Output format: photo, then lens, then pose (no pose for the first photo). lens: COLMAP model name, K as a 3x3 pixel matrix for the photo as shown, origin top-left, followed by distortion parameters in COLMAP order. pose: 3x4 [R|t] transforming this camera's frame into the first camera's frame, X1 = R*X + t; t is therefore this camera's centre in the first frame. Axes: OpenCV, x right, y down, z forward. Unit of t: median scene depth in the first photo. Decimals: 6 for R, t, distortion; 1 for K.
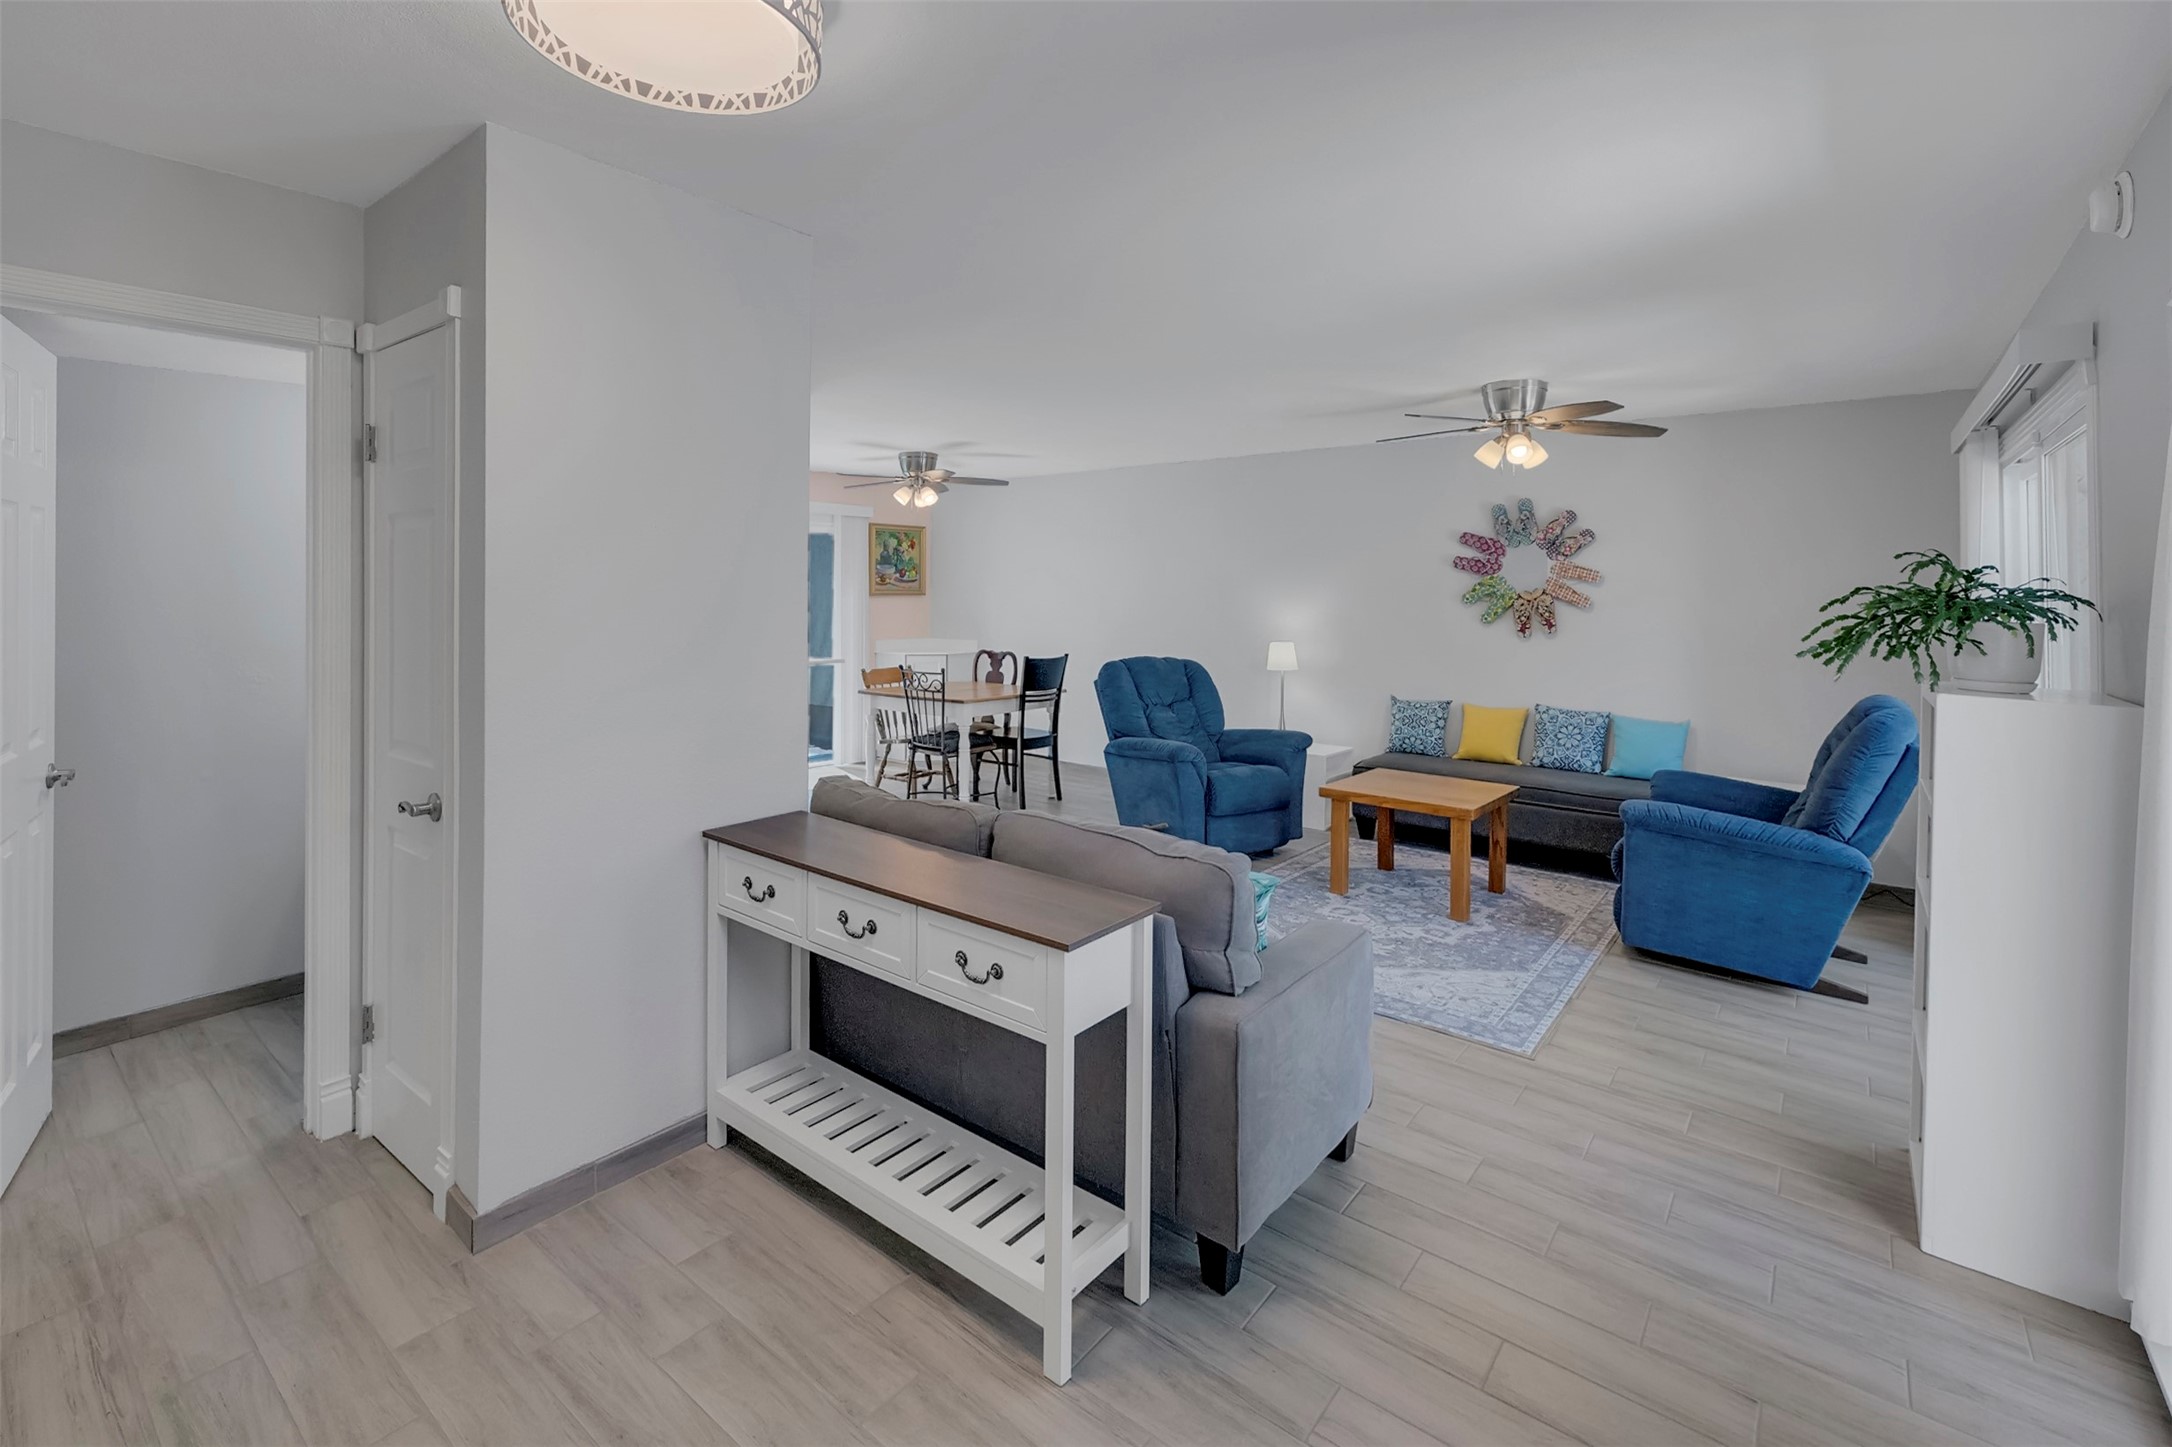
lens RADIAL K [[963.2, 0, 1068.6], [0, 963.2, 604.9], [0, 0, 1]] dist [0.005209, 0.000147]
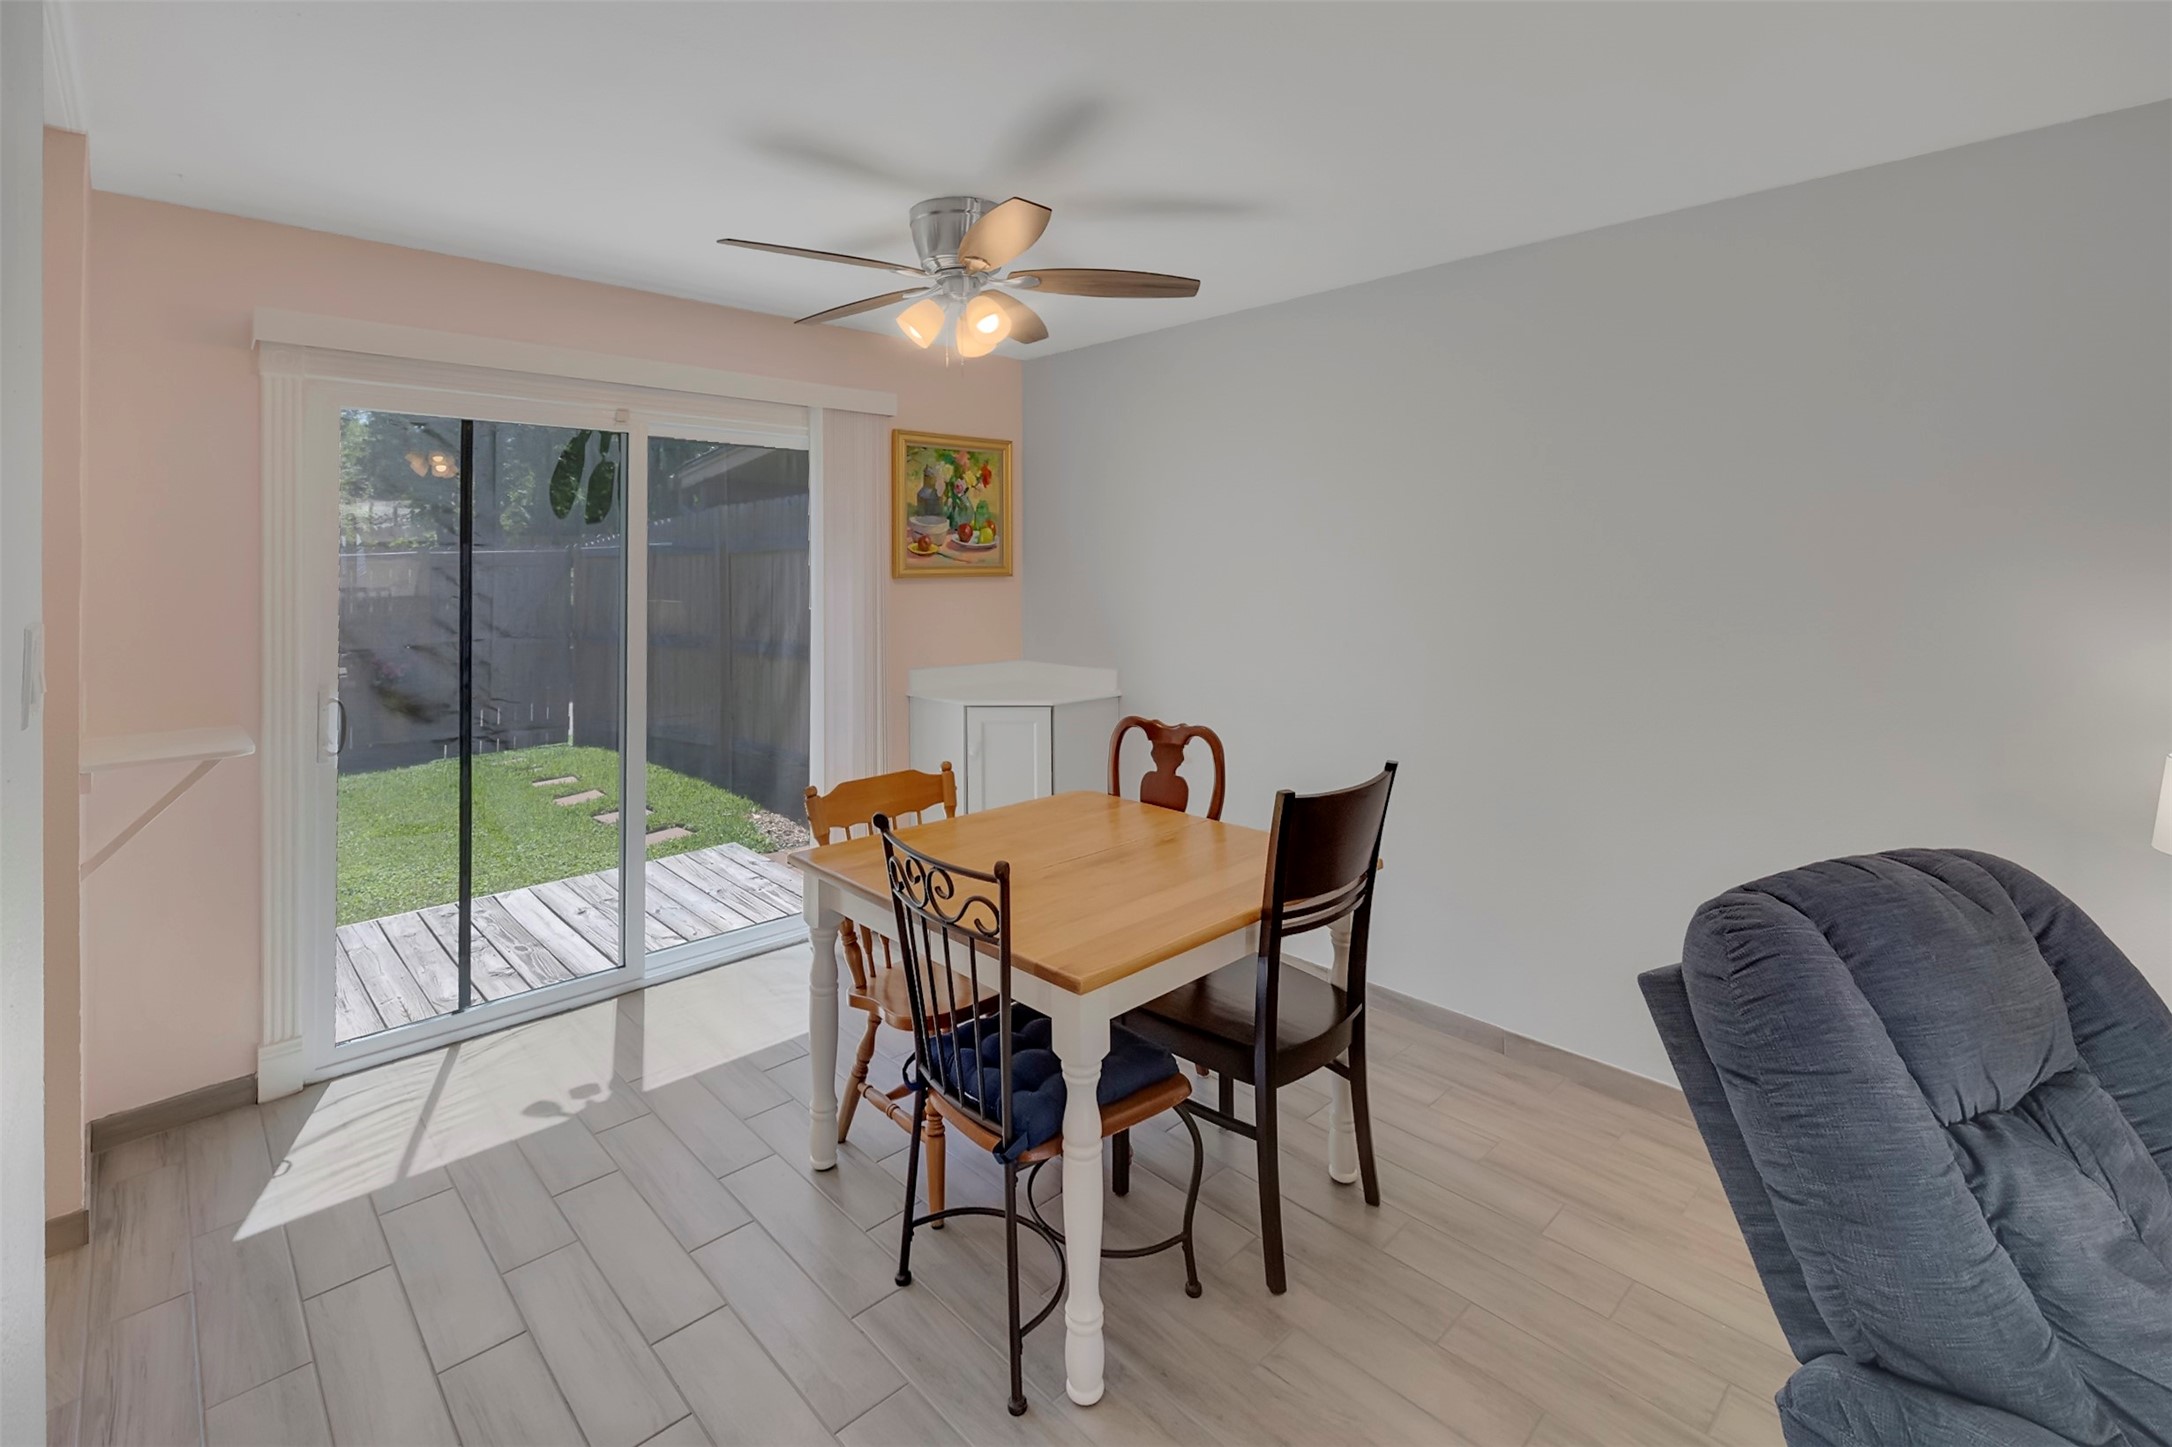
lens RADIAL K [[963.2, 0, 1079.7], [0, 963.2, 589.8], [0, 0, 1]] dist [0.005209, 0.000147]
pose [[0.992133, -0.006228, -0.125034, -0.080805], [0.008176, 0.999853, 0.015074, -0.016515], [0.124922, -0.015978, 0.992038, 0.802446]]
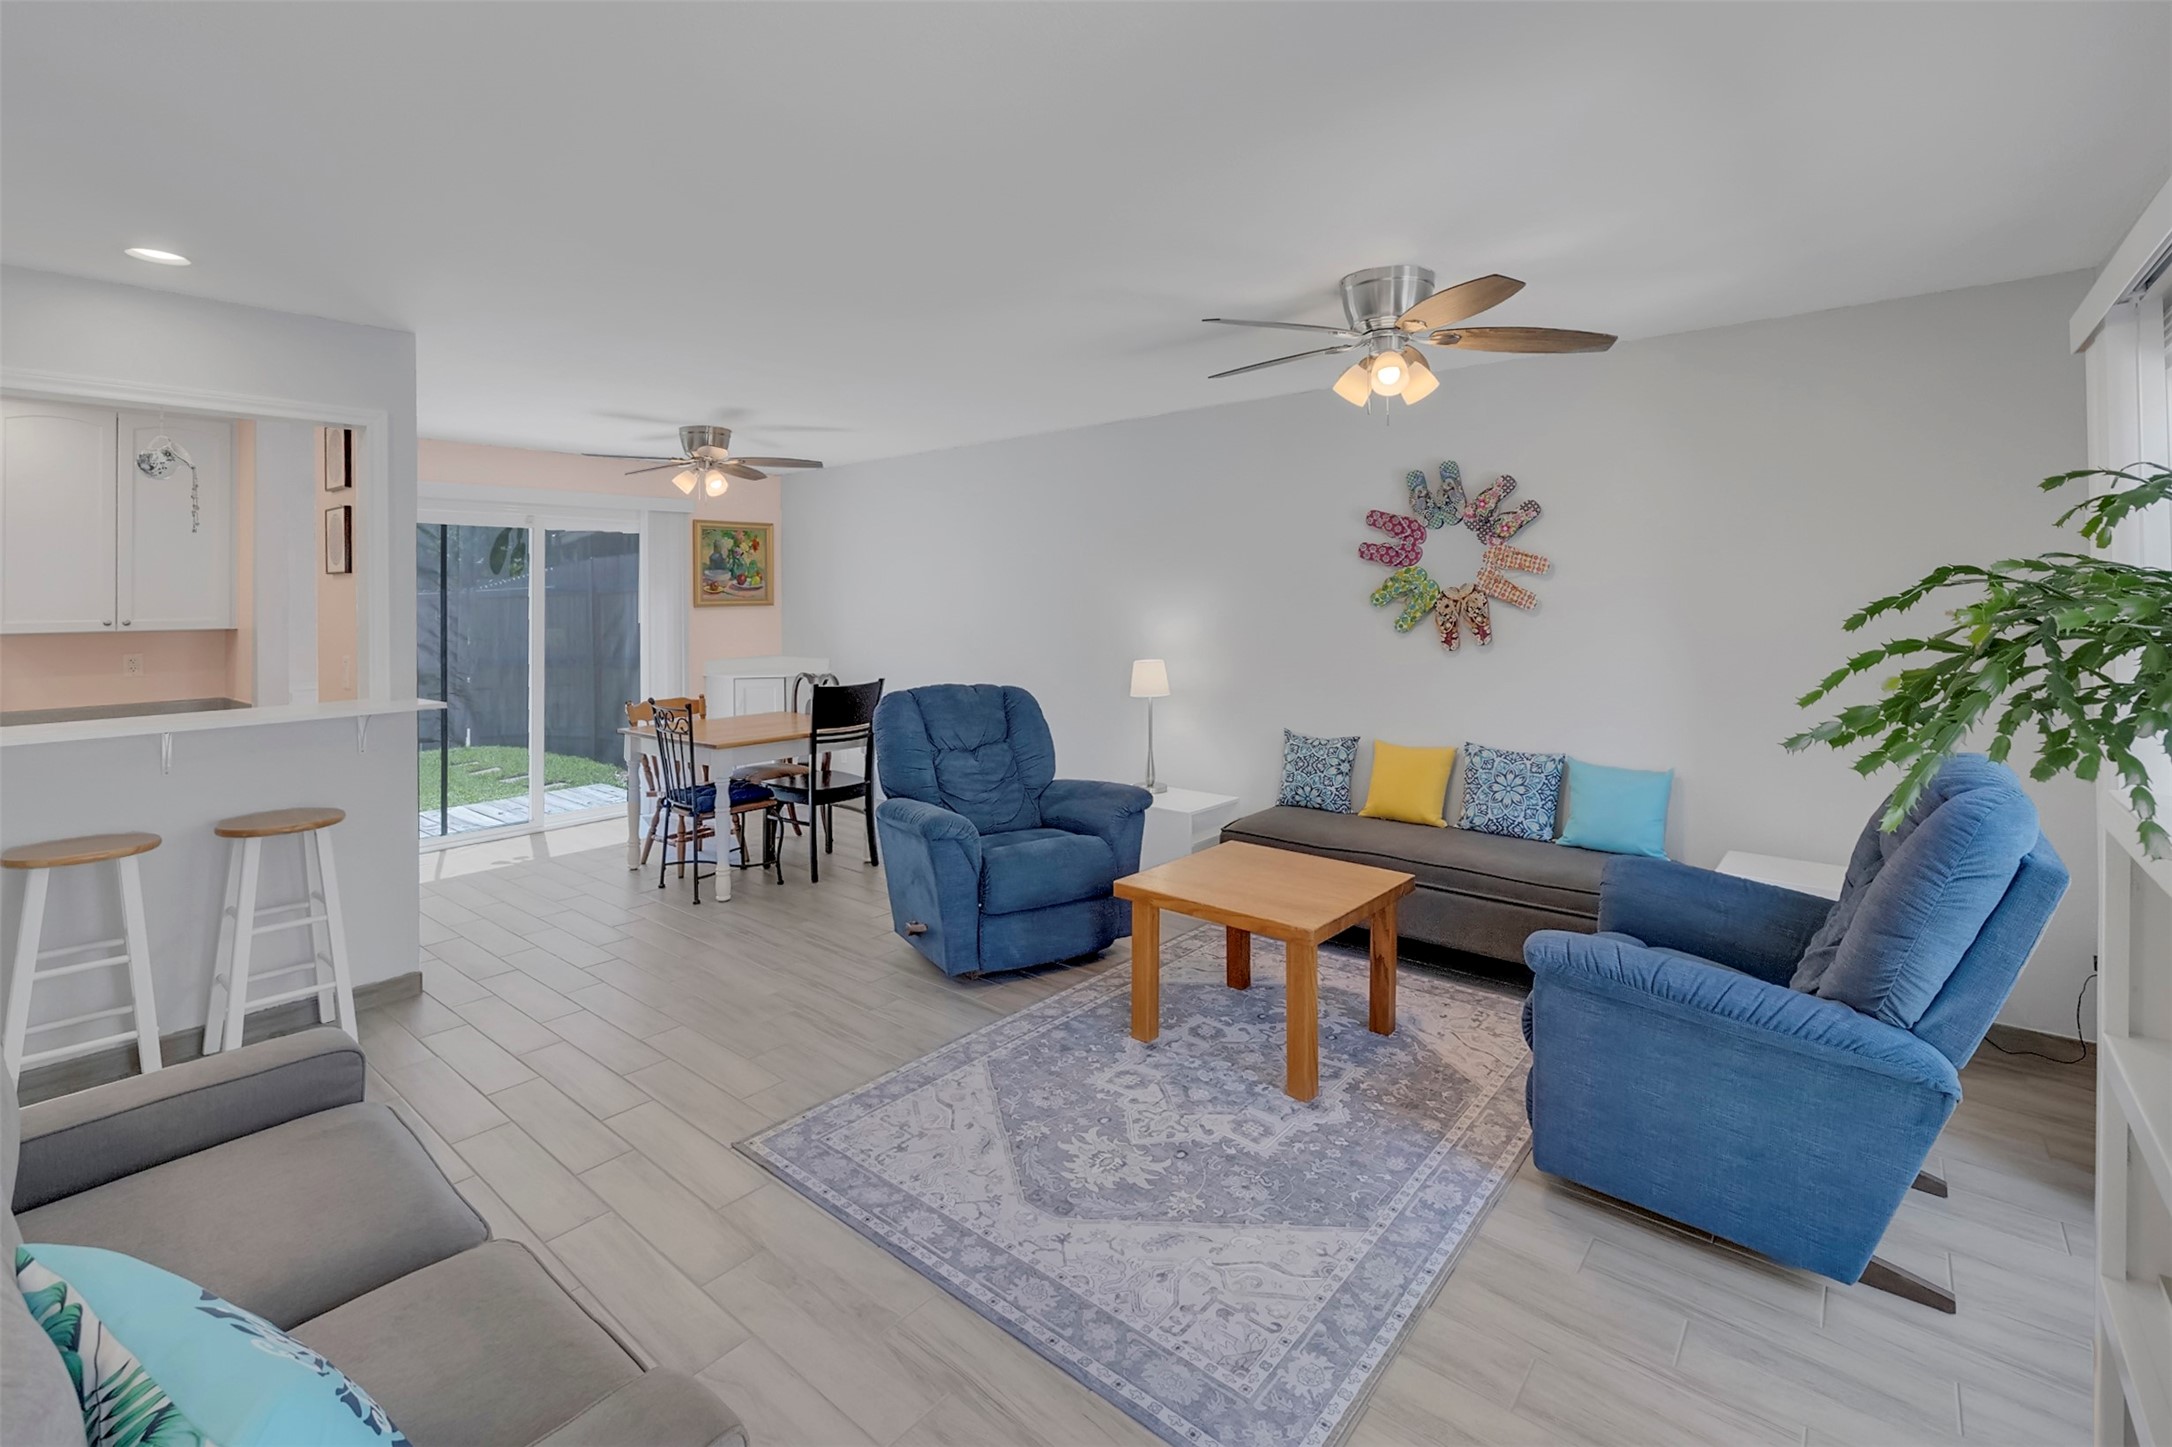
lens RADIAL K [[963.2, 0, 1078.7], [0, 963.2, 613.9], [0, 0, 1]] dist [0.005209, 0.000147]
pose [[0.999579, -0.017738, -0.022946, 0.214933], [0.017854, 0.999829, 0.004871, -0.003195], [0.022856, -0.005279, 0.999725, 0.271360]]
